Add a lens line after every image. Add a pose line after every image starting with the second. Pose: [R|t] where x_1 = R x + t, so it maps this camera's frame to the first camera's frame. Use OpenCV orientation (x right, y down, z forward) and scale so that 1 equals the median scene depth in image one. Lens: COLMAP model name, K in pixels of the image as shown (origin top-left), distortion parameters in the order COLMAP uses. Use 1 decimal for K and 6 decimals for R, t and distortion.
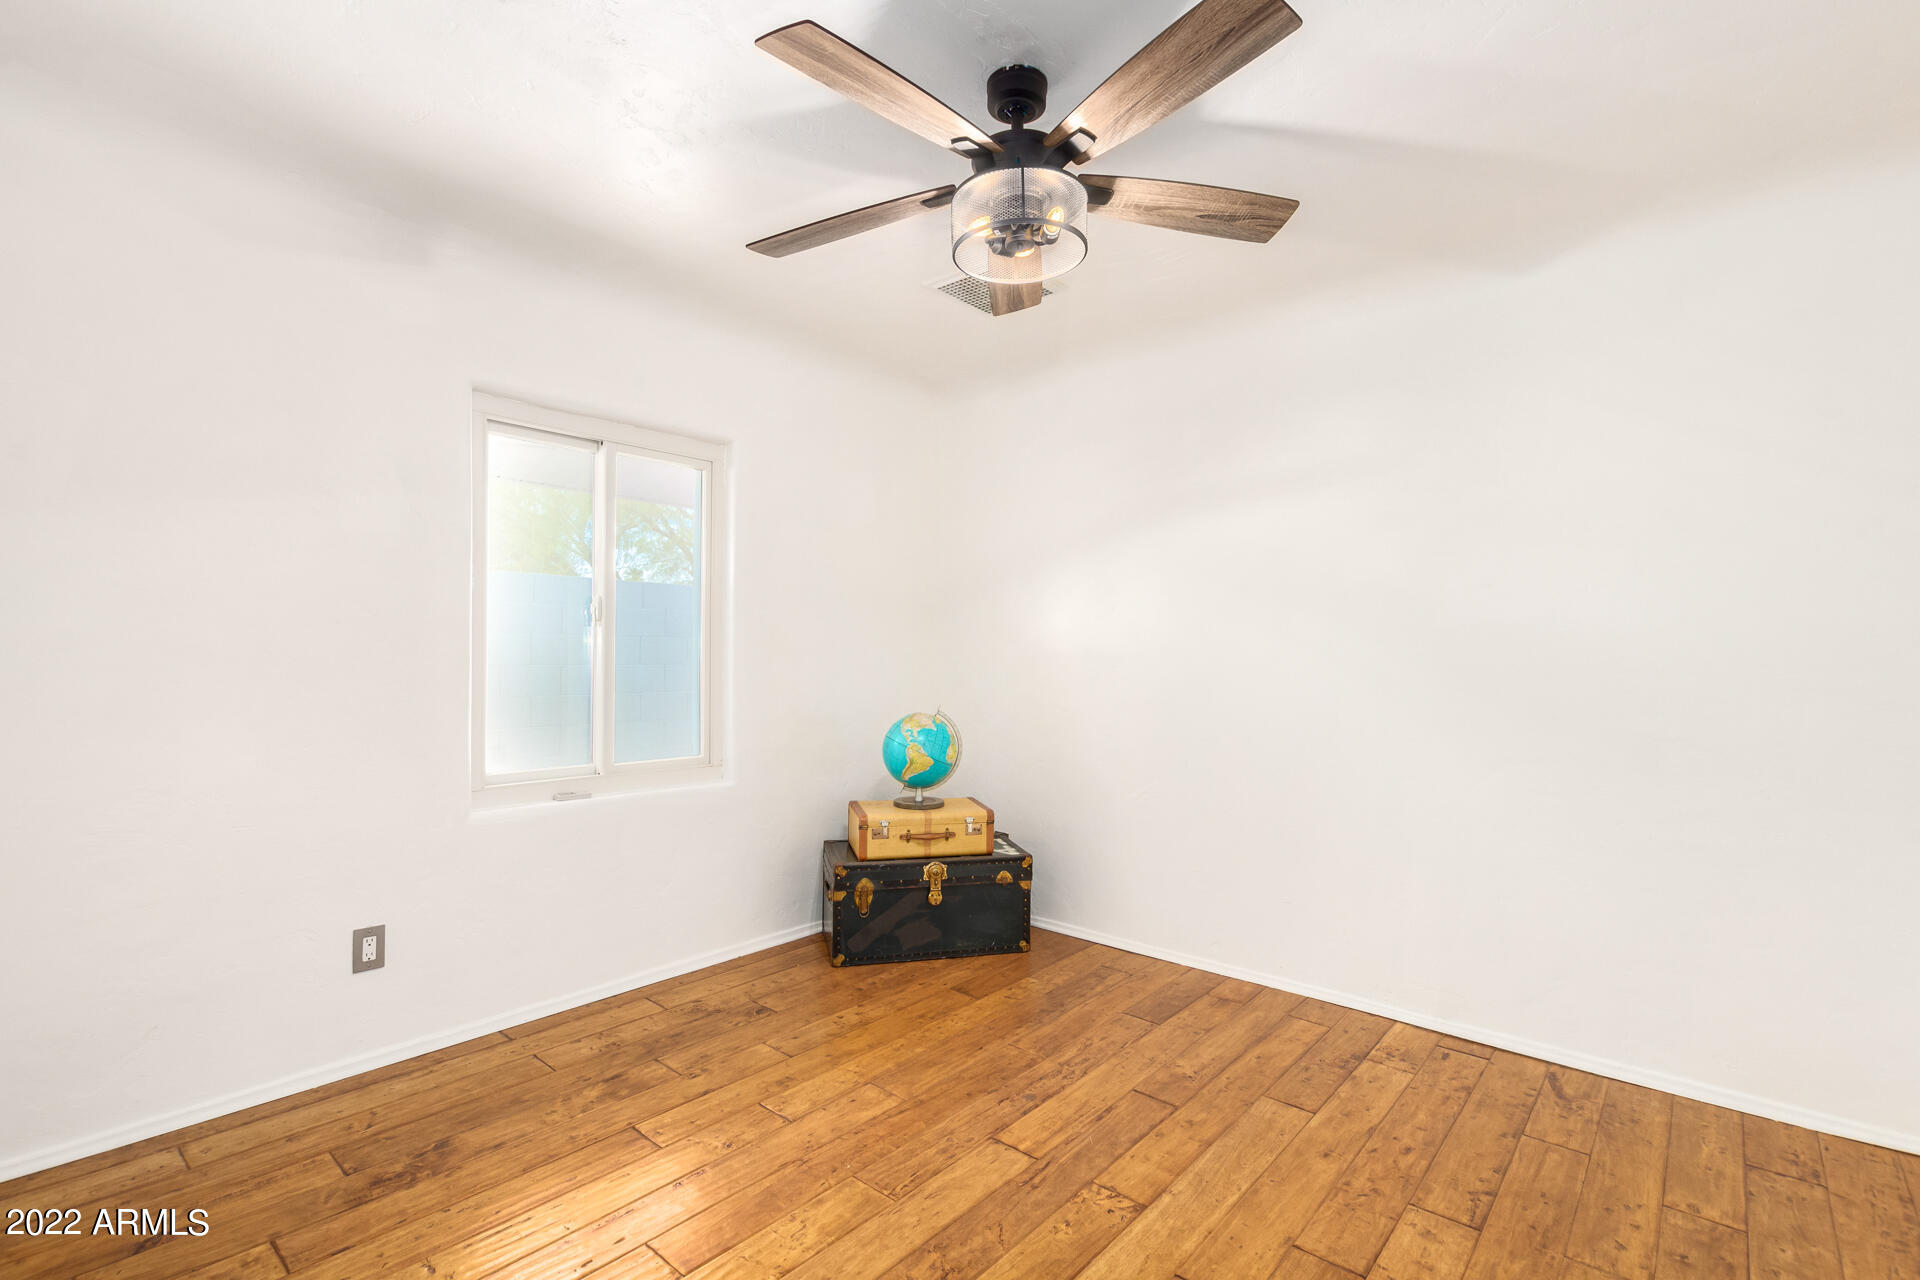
lens RADIAL K [[900.1, 0, 954.0], [0, 900.1, 644.1], [0, 0, 1]] dist [0.003493, -0.001208]
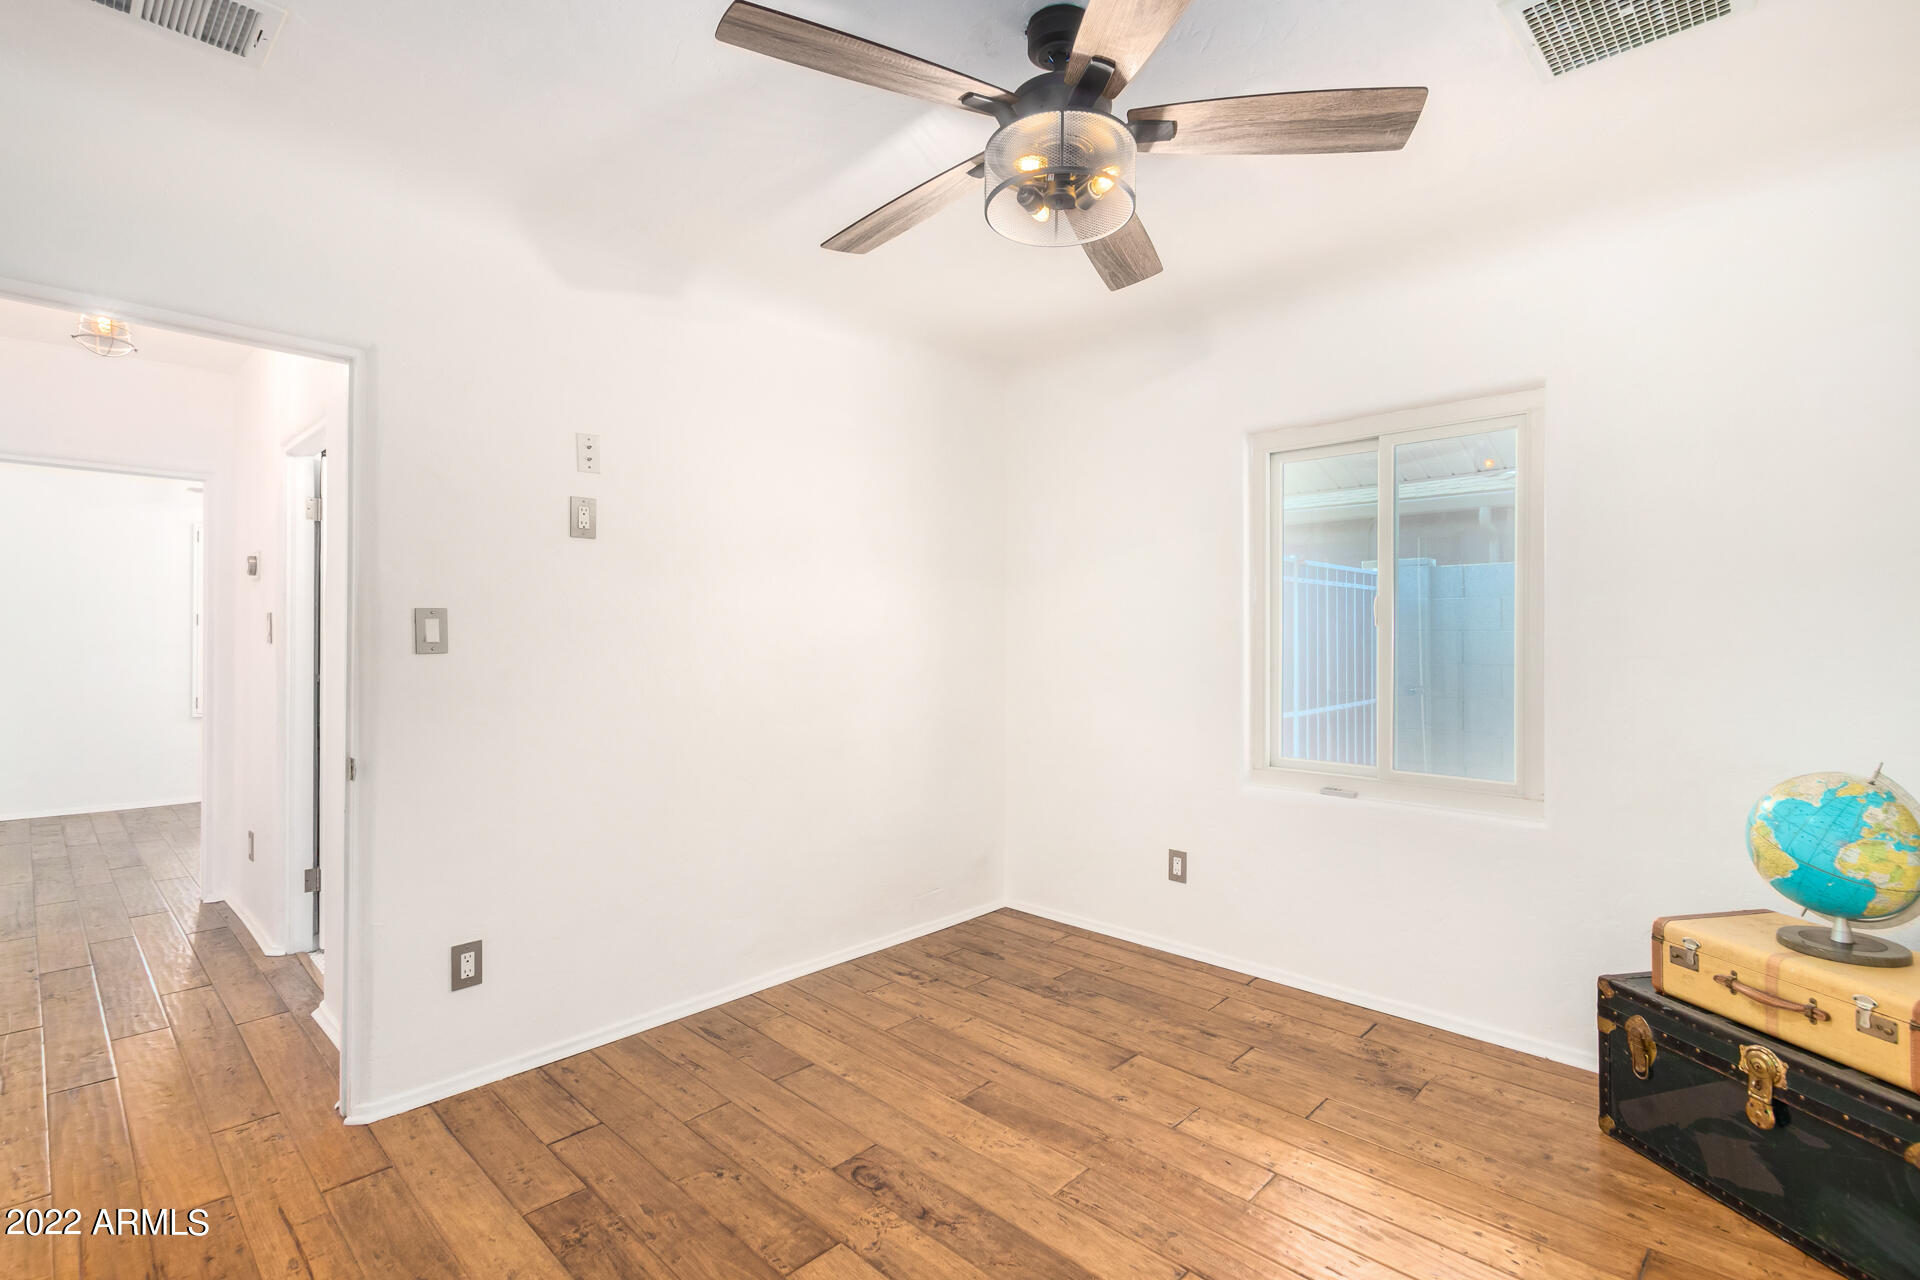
lens RADIAL K [[900.1, 0, 954.0], [0, 900.1, 644.1], [0, 0, 1]] dist [0.003493, -0.001208]
pose [[-0.067808, -0.006067, -0.997680, 0.632153], [-0.002765, 0.999979, -0.005893, 0.008051], [0.997695, 0.002359, -0.067823, 0.641076]]
